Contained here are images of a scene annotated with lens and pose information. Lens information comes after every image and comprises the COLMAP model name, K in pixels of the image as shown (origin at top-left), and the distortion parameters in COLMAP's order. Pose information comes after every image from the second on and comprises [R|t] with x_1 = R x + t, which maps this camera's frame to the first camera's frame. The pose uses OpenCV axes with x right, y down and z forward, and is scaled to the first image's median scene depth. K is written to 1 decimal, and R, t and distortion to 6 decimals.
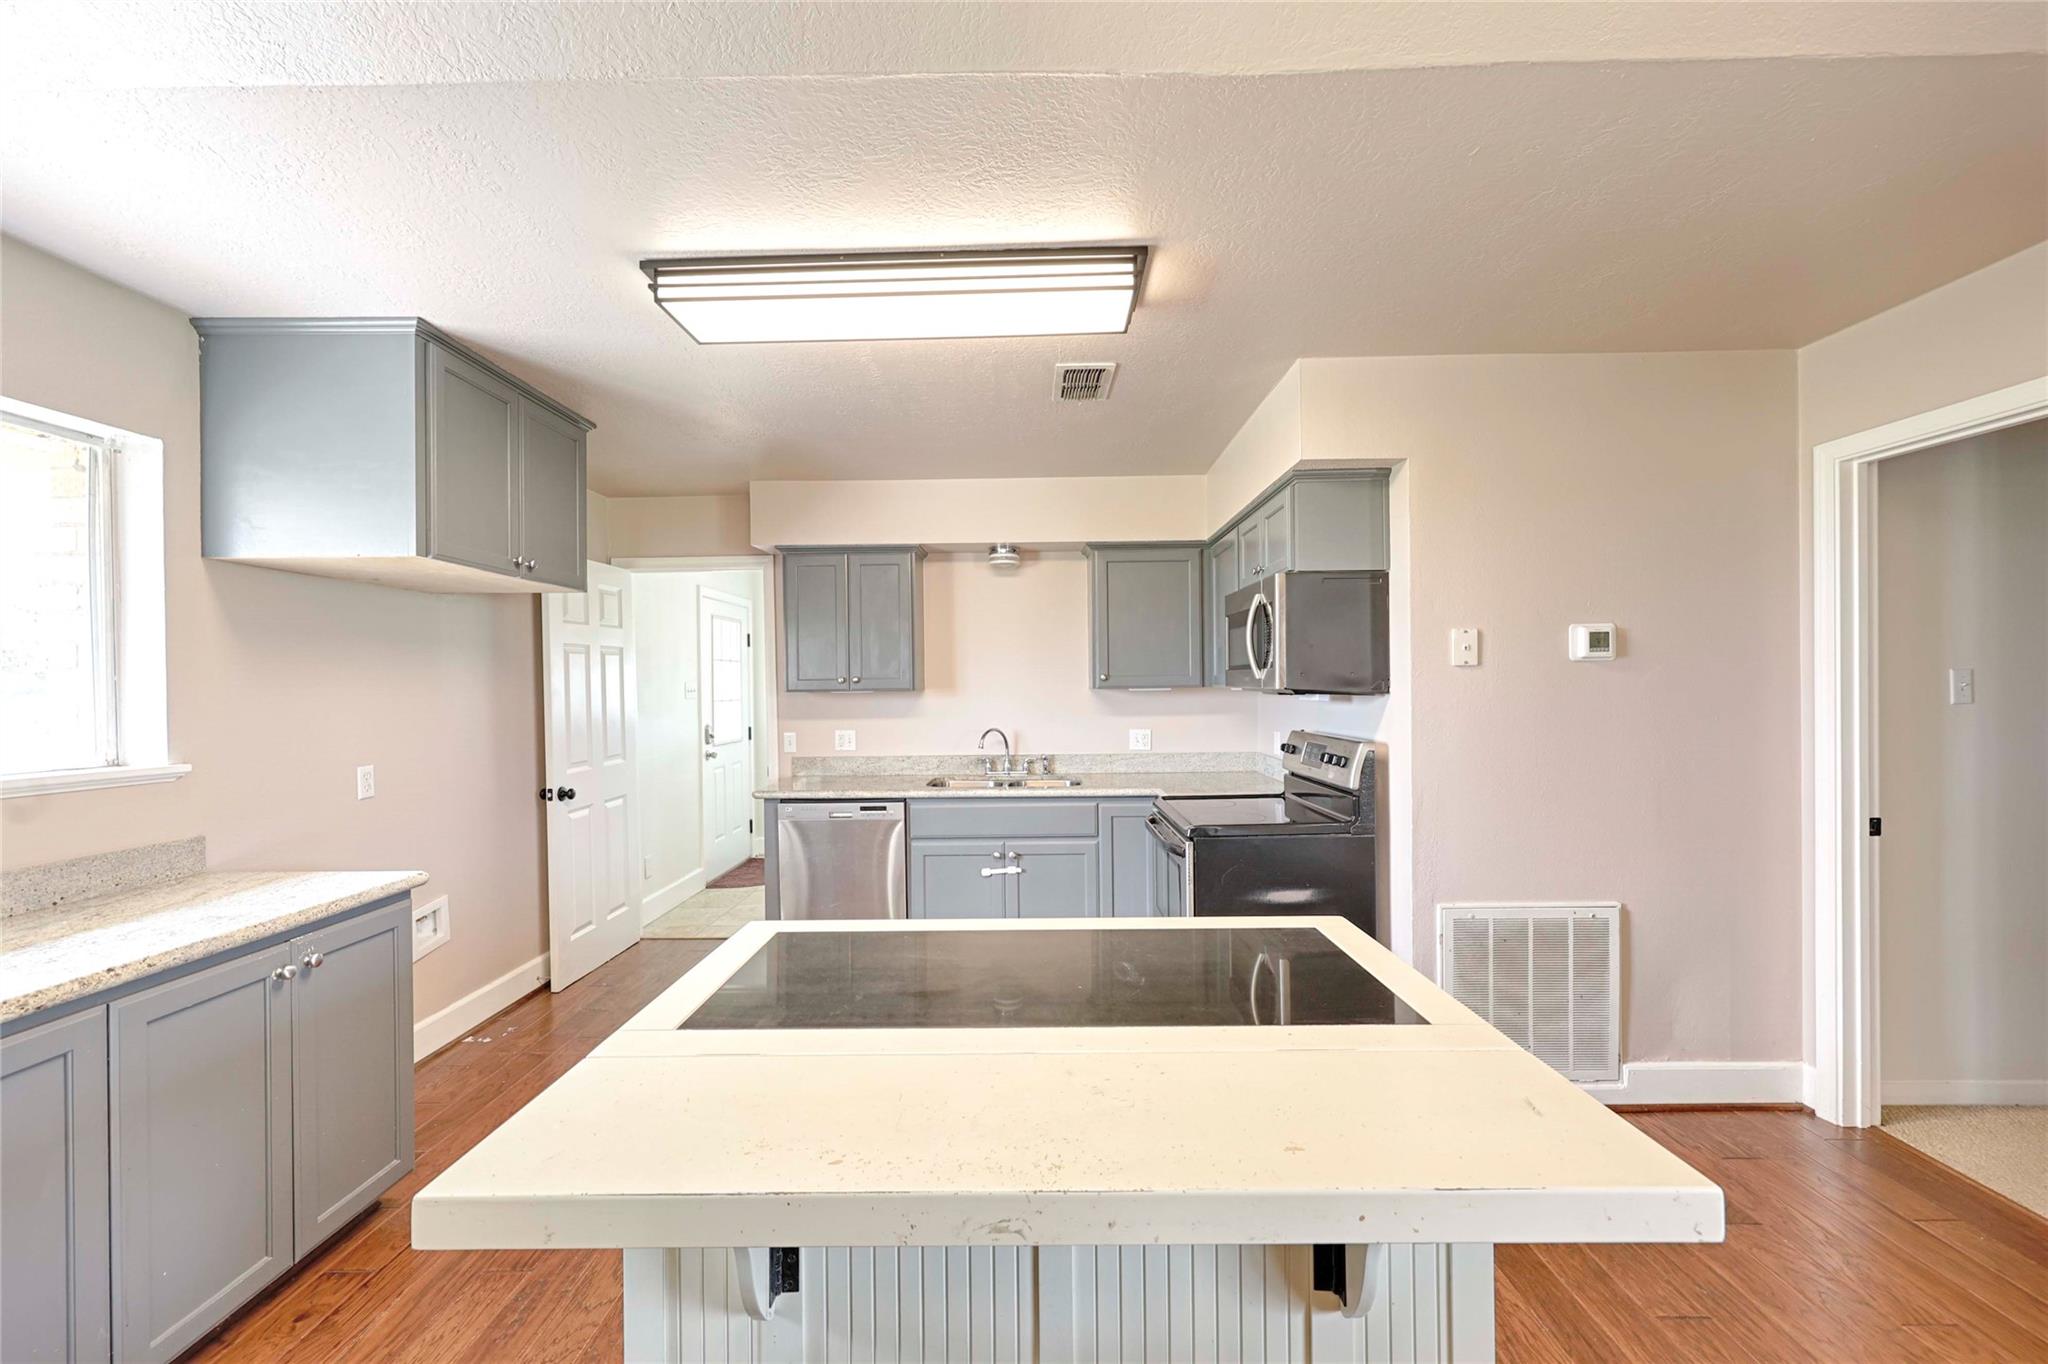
lens RADIAL K [[827.9, 0, 1019.4], [0, 827.9, 687.2], [0, 0, 1]] dist [-0.000723, 0.000194]
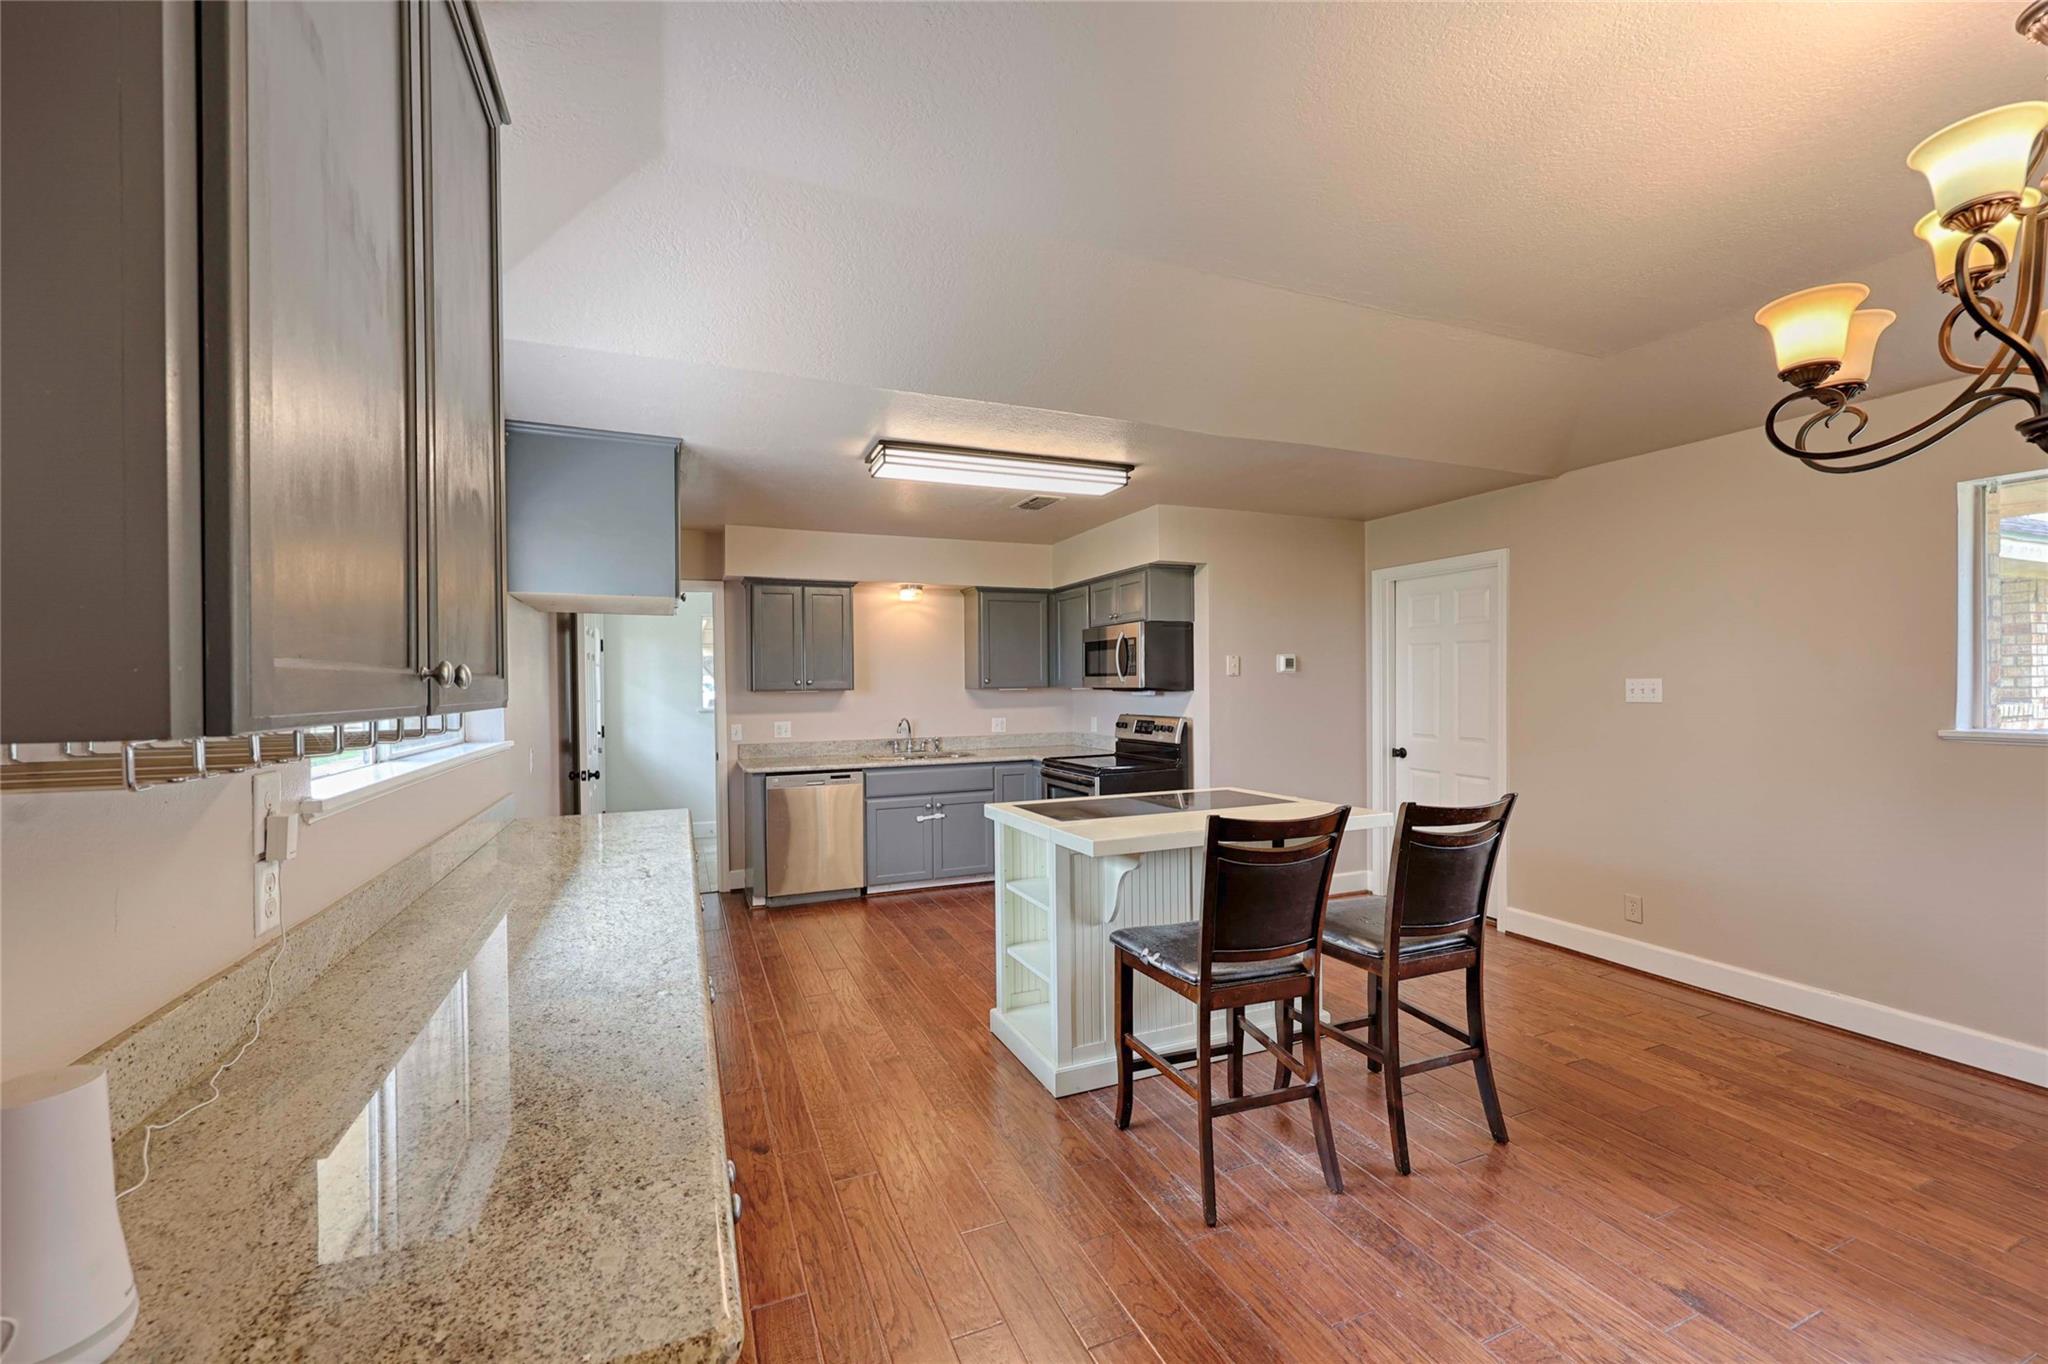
lens RADIAL K [[827.9, 0, 1027.5], [0, 827.9, 685.9], [0, 0, 1]] dist [-0.000723, 0.000194]
pose [[0.914170, 0.000970, 0.405330, -0.516915], [0.001633, 0.999980, -0.006076, 0.006930], [-0.405327, 0.006217, 0.914150, -0.422497]]
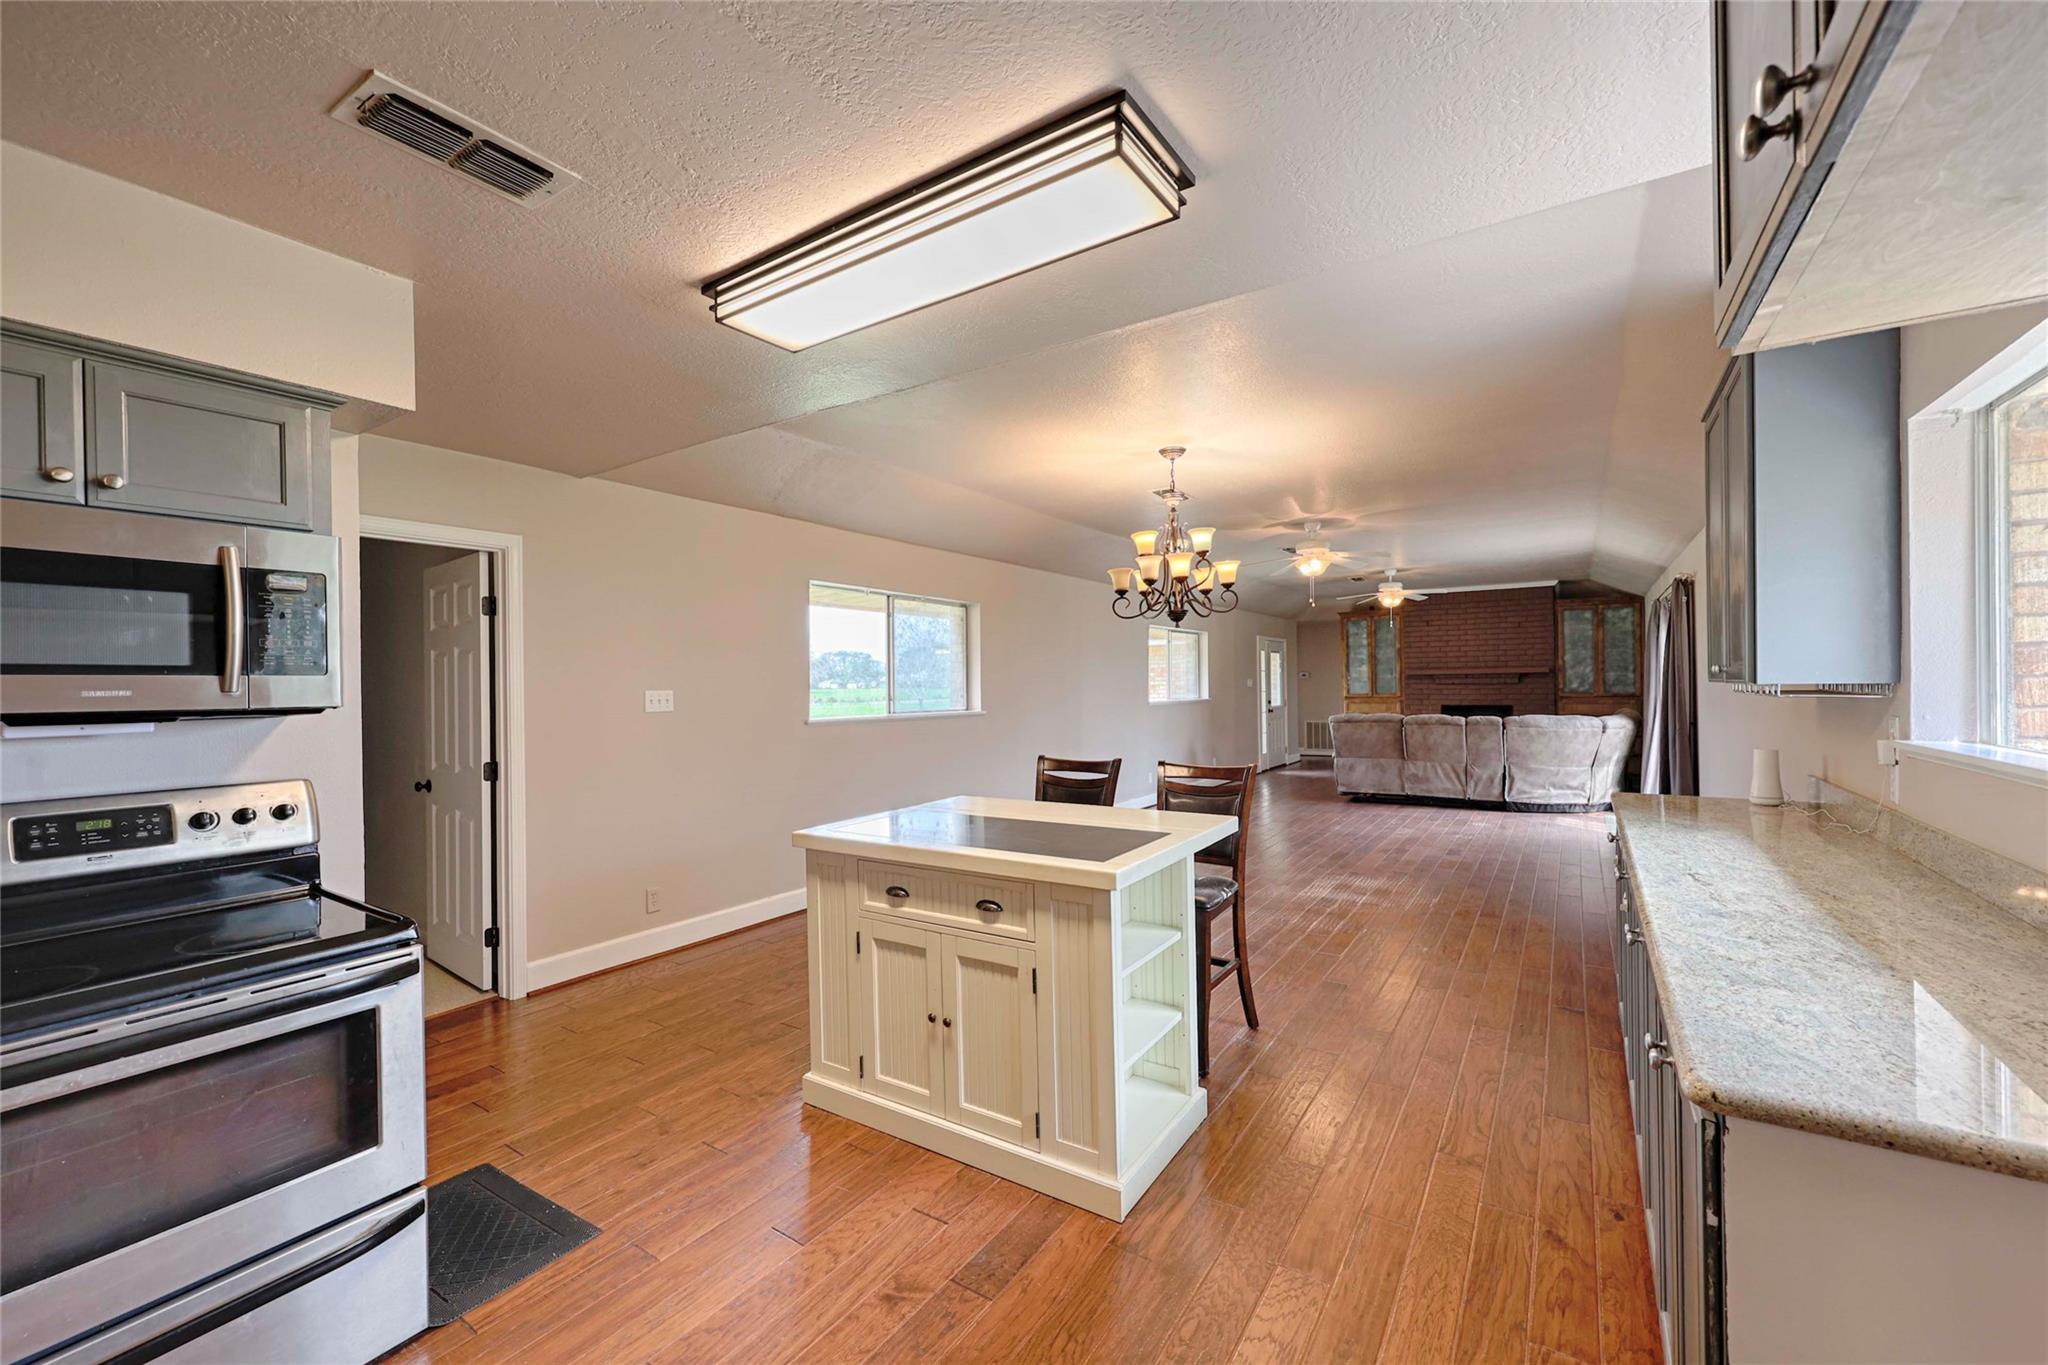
lens RADIAL K [[827.9, 0, 1024.3], [0, 827.9, 687.9], [0, 0, 1]] dist [-0.000723, 0.000194]
pose [[-0.840393, 0.023564, 0.541465, -0.444533], [0.028491, 0.999594, 0.000719, 0.002064], [-0.541228, 0.016032, -0.840723, 1.093397]]
